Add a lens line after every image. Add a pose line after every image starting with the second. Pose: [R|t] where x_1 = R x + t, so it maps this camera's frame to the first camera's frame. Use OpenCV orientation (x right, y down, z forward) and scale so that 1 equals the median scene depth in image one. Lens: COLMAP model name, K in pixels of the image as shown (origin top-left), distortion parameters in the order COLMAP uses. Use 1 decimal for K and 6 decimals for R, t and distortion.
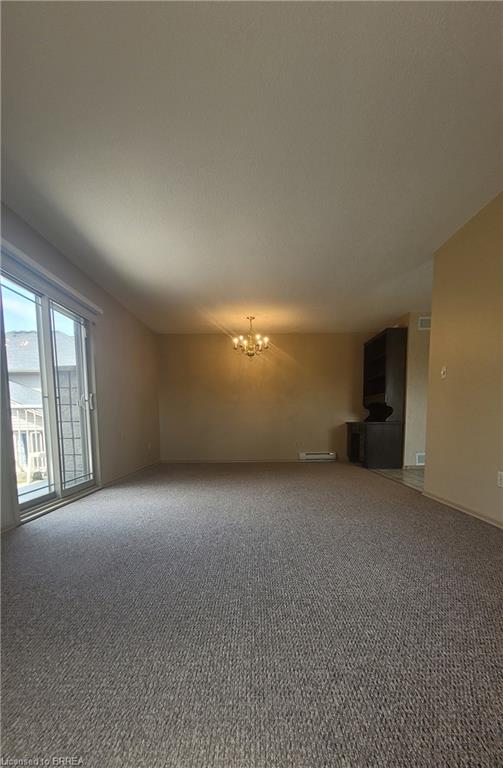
lens RADIAL K [[337.0, 0, 252.7], [0, 337.0, 385.4], [0, 0, 1]] dist [0.005875, -0.001896]
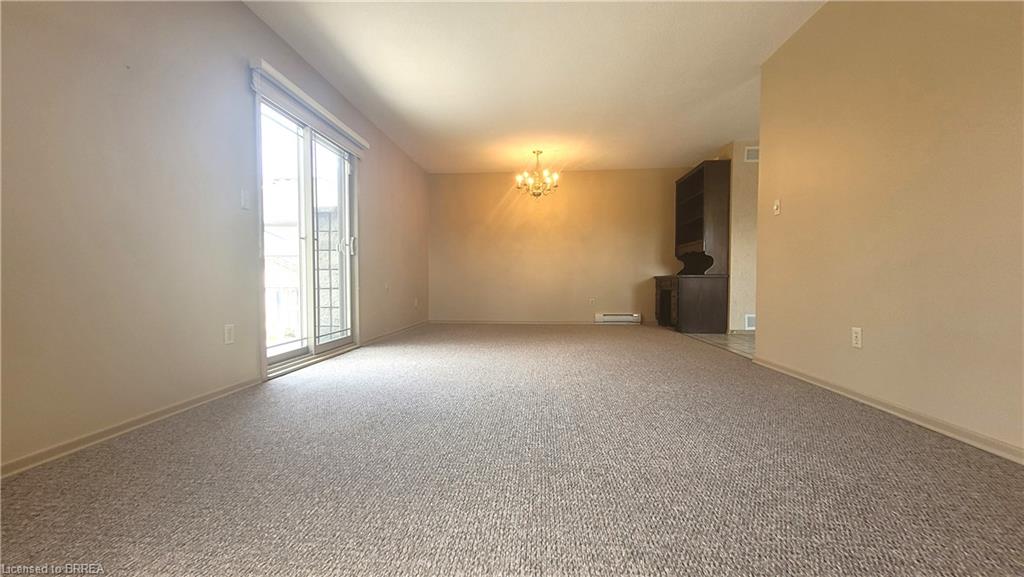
lens RADIAL K [[414.9, 0, 516.1], [0, 414.9, 287.4], [0, 0, 1]] dist [0.003393, -0.000599]
pose [[0.996239, 0.010481, -0.086016, 0.036711], [-0.016374, 0.997544, -0.068095, 0.231474], [0.085091, 0.069247, 0.993964, -0.020241]]
